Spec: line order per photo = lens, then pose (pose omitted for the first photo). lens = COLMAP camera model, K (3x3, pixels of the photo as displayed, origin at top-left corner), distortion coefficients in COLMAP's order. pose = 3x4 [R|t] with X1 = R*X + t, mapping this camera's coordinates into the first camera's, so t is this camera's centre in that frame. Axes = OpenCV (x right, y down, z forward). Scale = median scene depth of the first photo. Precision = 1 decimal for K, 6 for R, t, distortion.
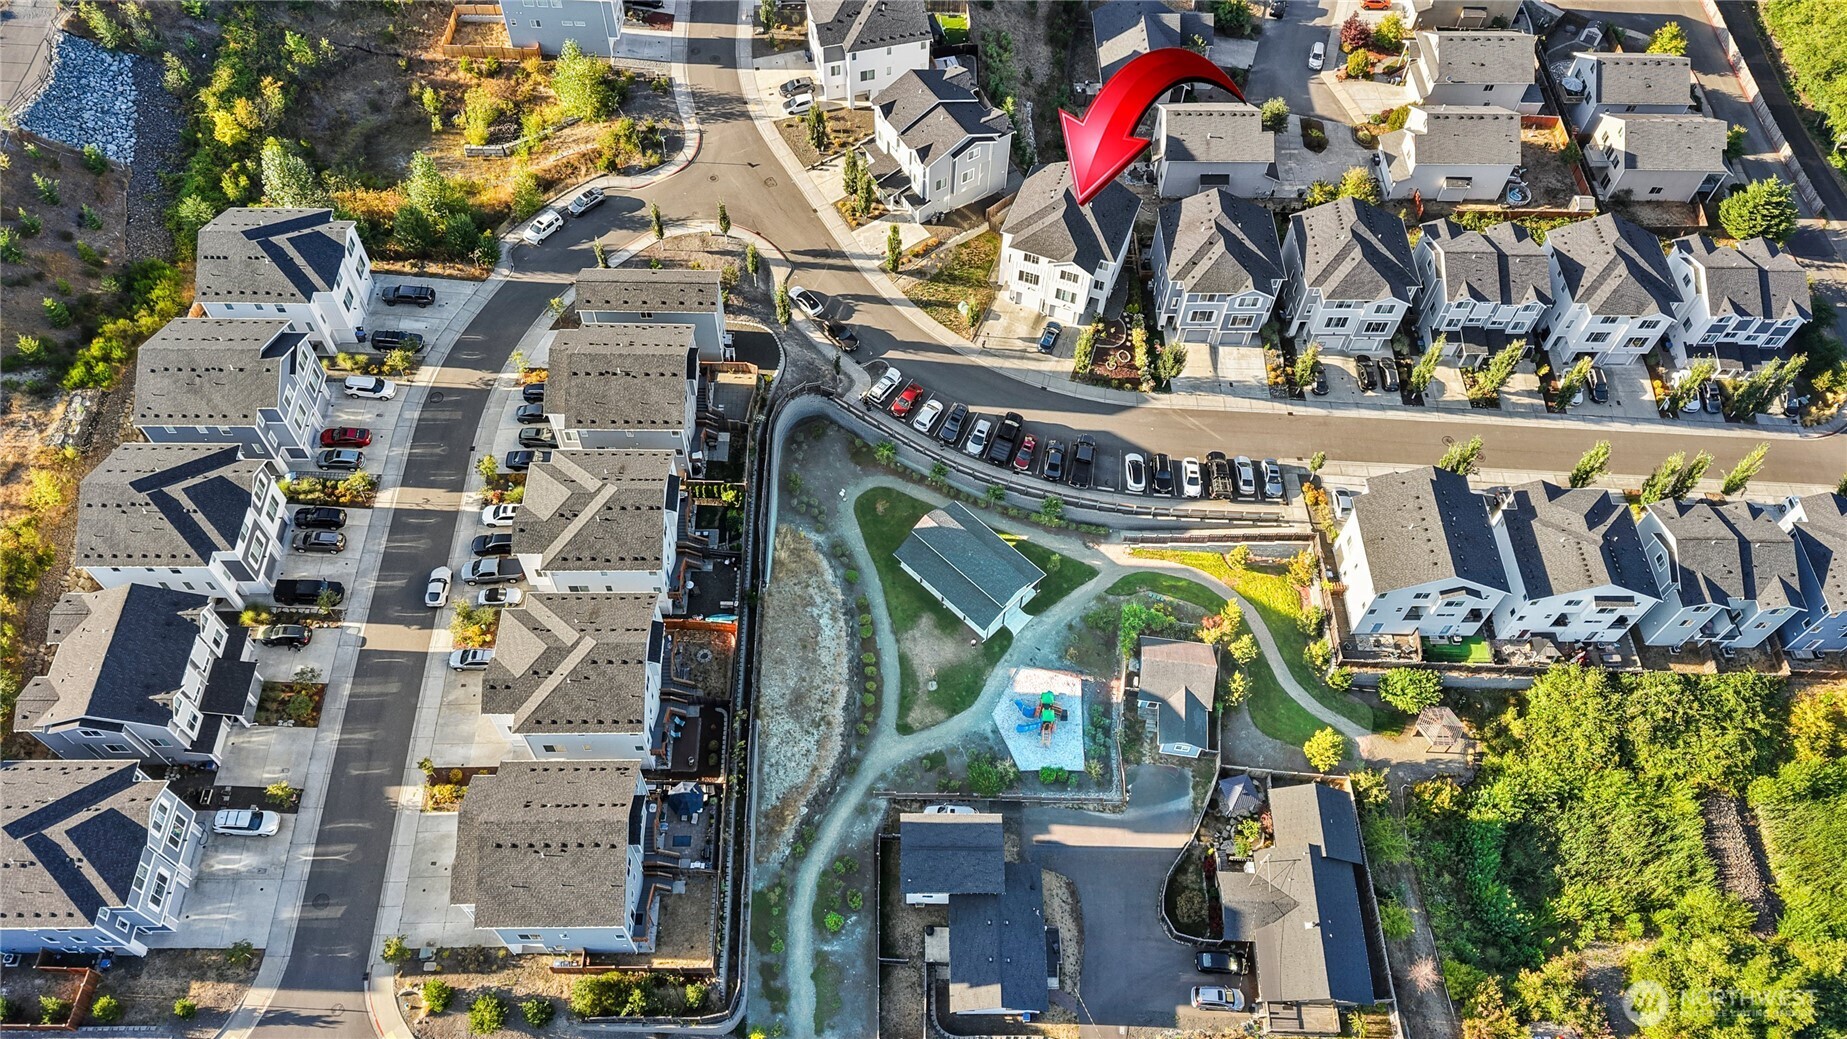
lens RADIAL K [[1262.3, 0, 937.1], [0, 1262.3, 520.6], [0, 0, 1]] dist [0.010940, -0.005208]
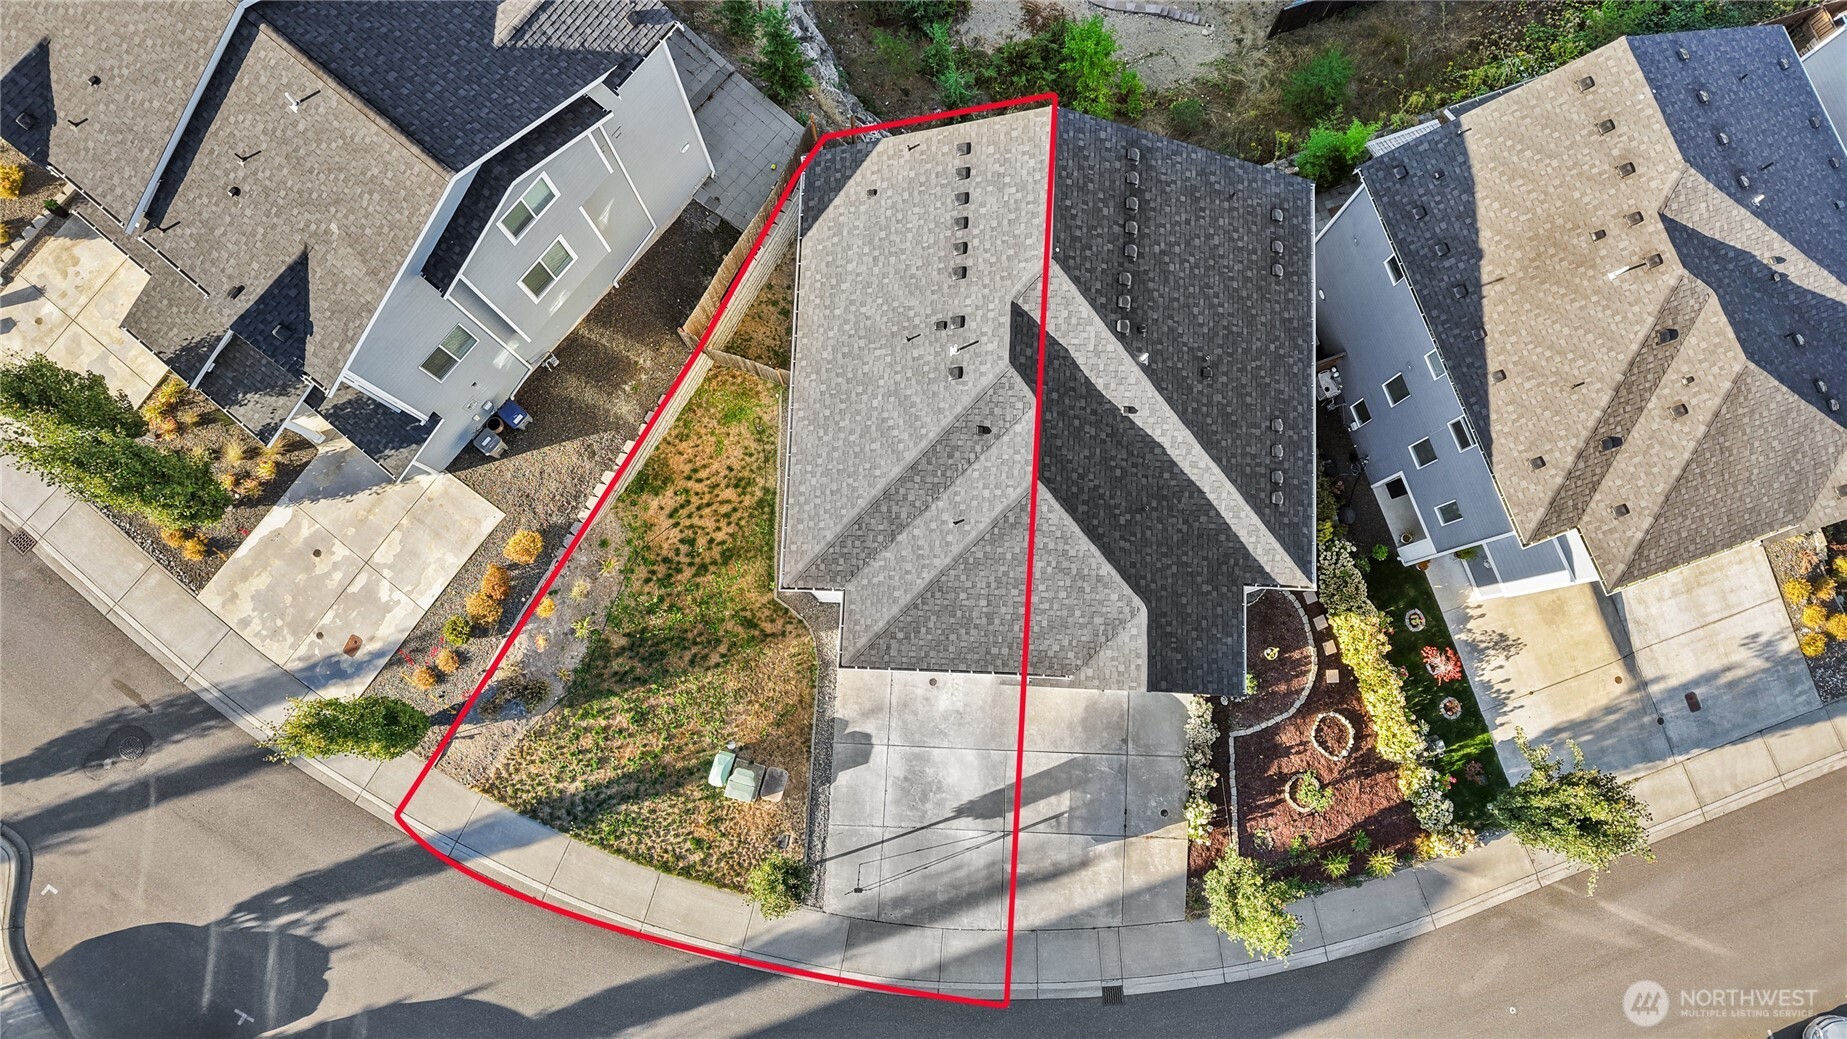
lens RADIAL K [[1262.3, 0, 937.1], [0, 1262.3, 520.6], [0, 0, 1]] dist [0.010940, -0.005208]
pose [[0.949402, -0.310080, 0.049857, 0.065118], [0.274626, 0.896676, 0.347206, -0.294477], [-0.152367, -0.315946, 0.936463, 0.764067]]
